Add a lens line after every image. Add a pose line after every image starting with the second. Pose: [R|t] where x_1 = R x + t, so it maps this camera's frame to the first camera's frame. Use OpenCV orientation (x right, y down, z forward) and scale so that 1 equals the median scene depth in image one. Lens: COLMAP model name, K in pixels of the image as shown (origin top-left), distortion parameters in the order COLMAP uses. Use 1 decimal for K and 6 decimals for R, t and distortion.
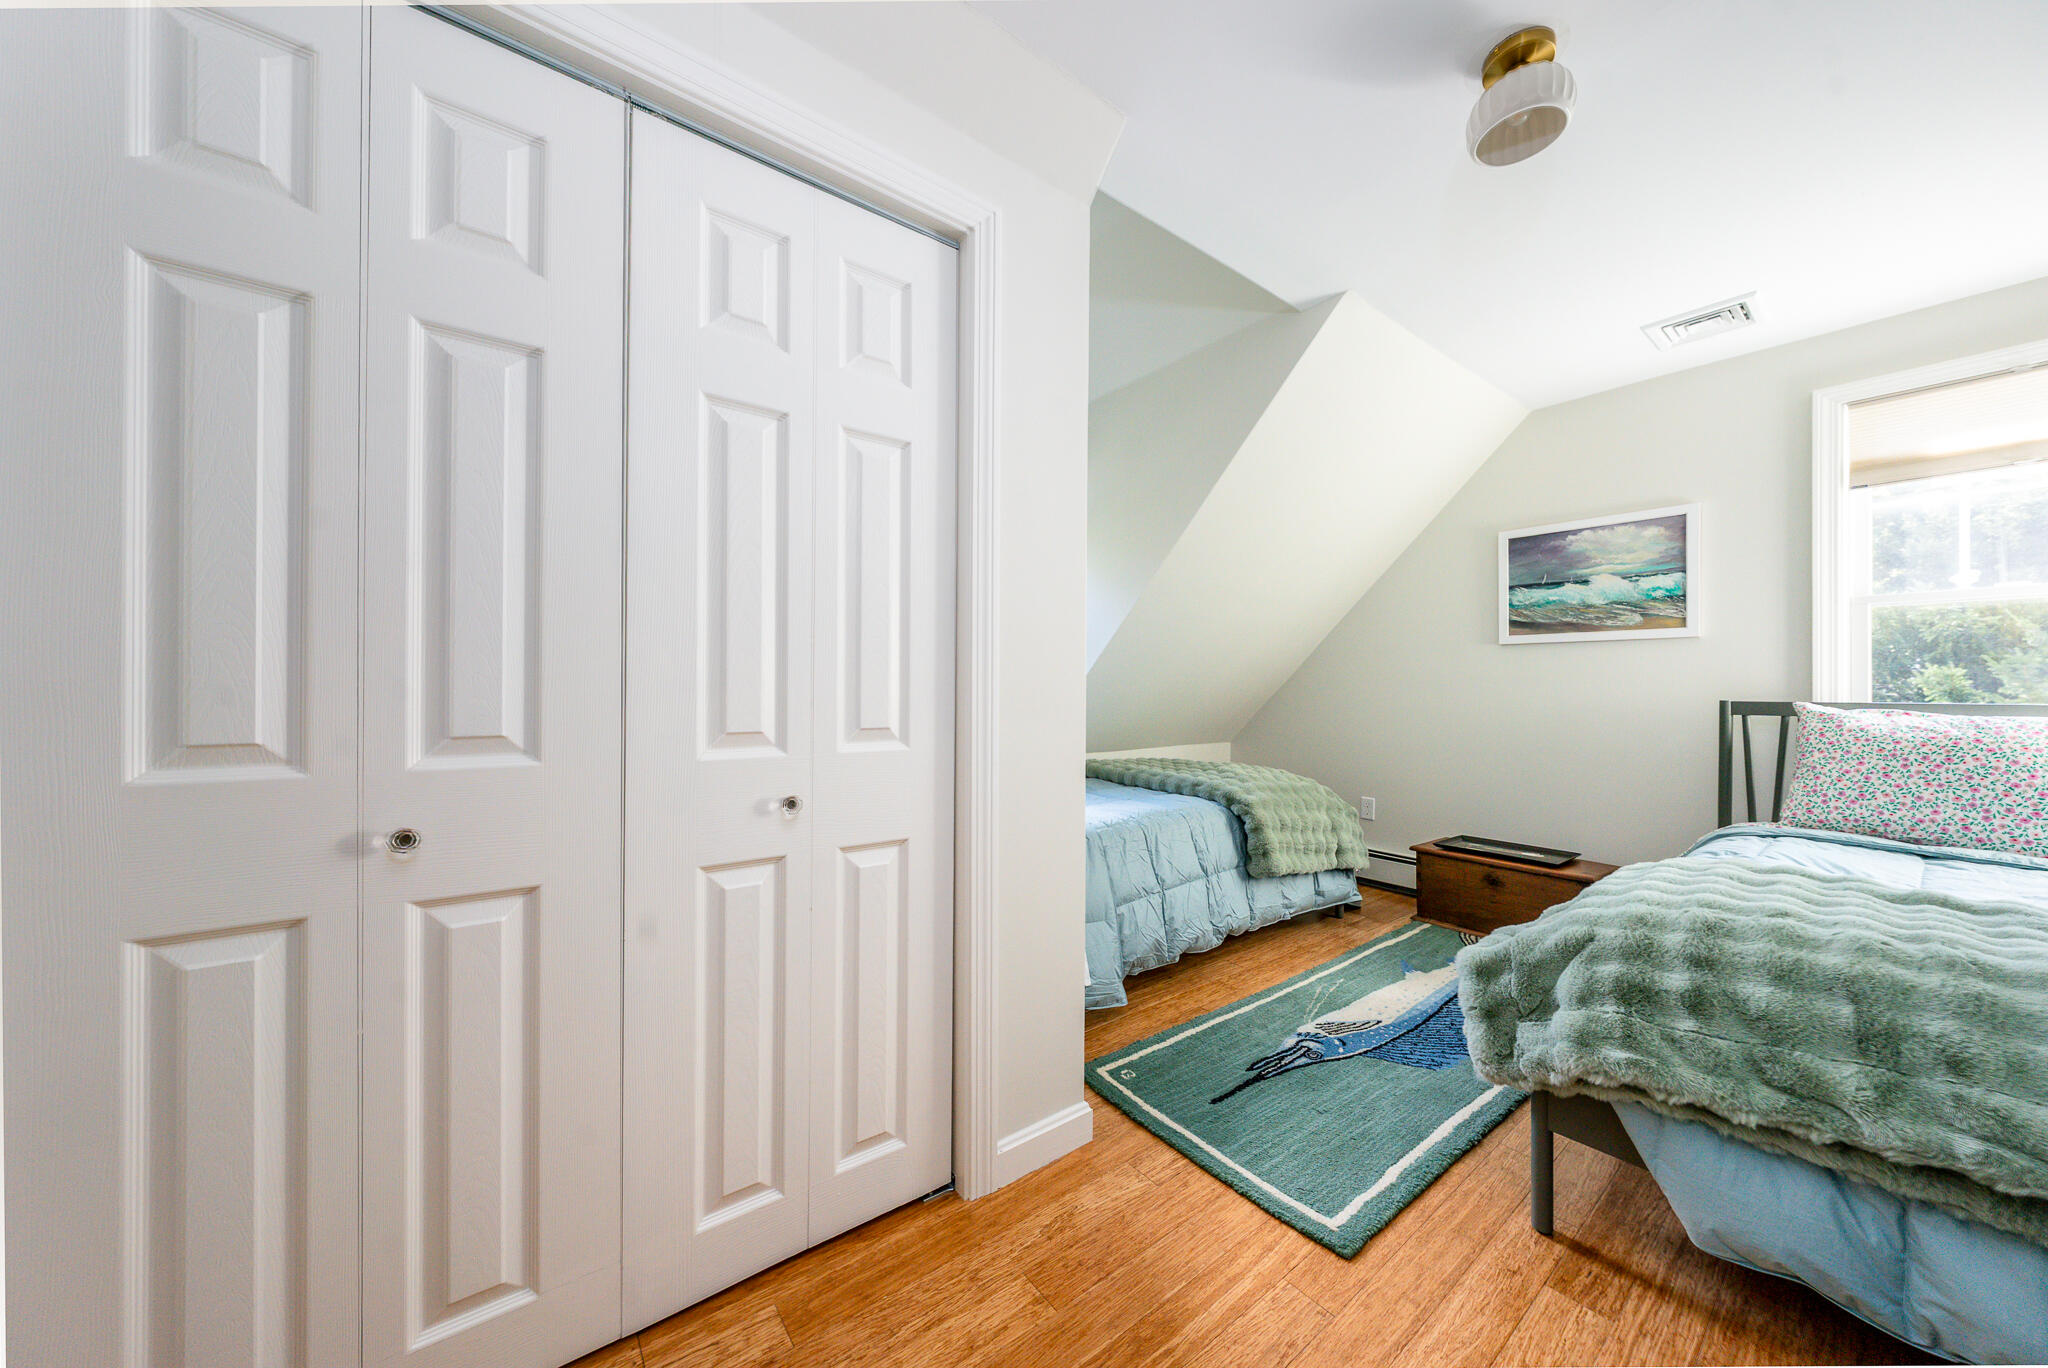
lens RADIAL K [[732.8, 0, 1026.1], [0, 732.8, 685.6], [0, 0, 1]] dist [-0.008691, 0.001202]
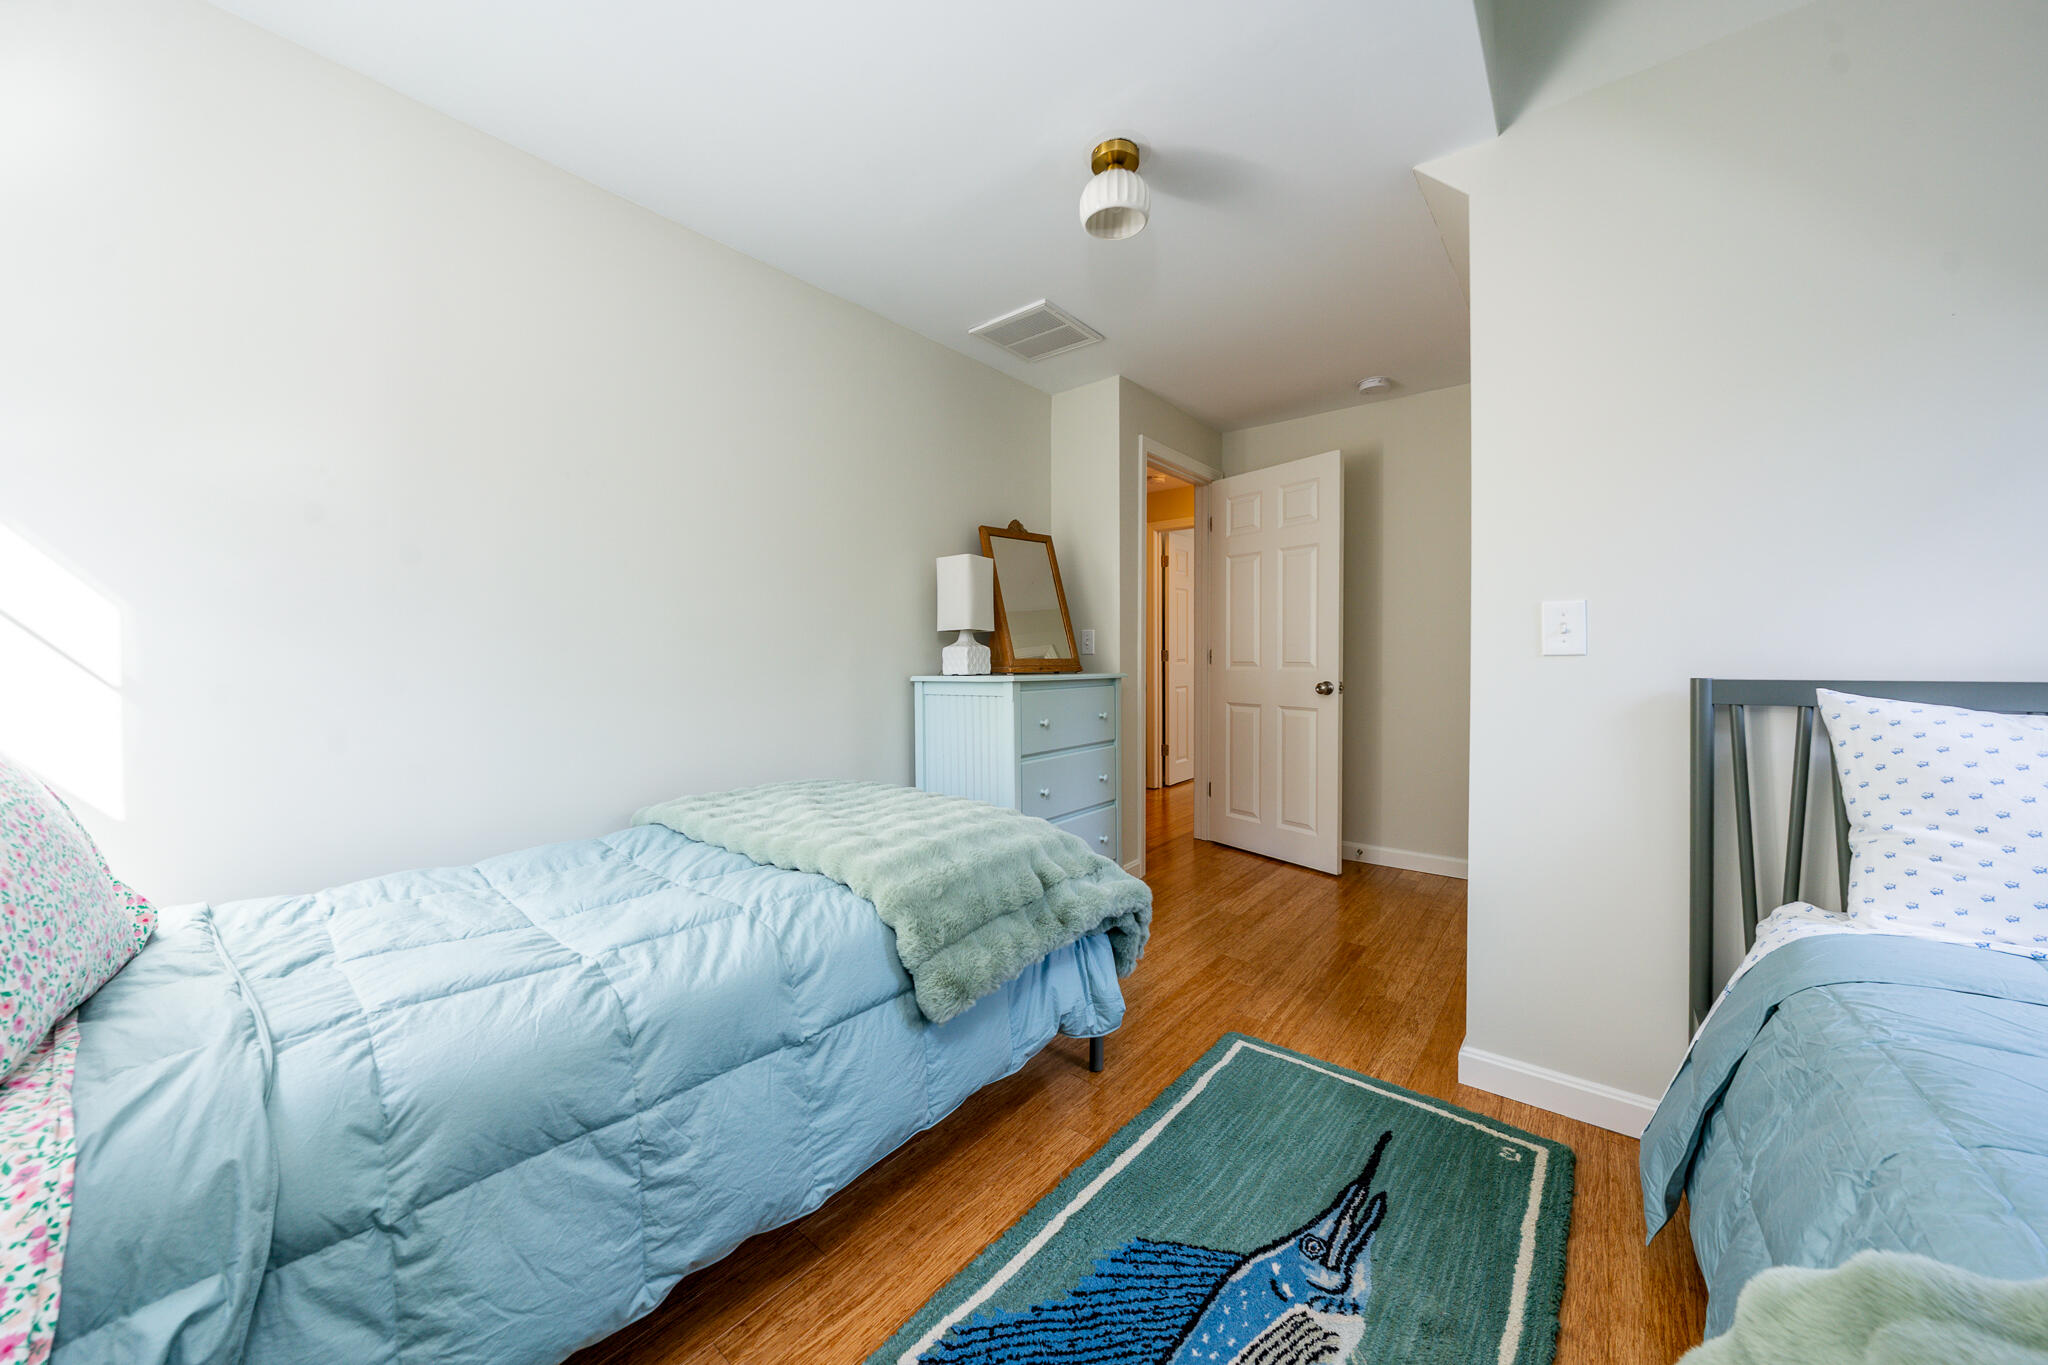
lens RADIAL K [[732.8, 0, 1021.2], [0, 732.8, 673.4], [0, 0, 1]] dist [-0.008691, 0.001202]
pose [[-0.978598, -0.003705, -0.205746, 0.816680], [-0.006206, 0.999914, 0.011514, 0.009163], [0.205685, 0.012545, -0.978538, 1.651494]]
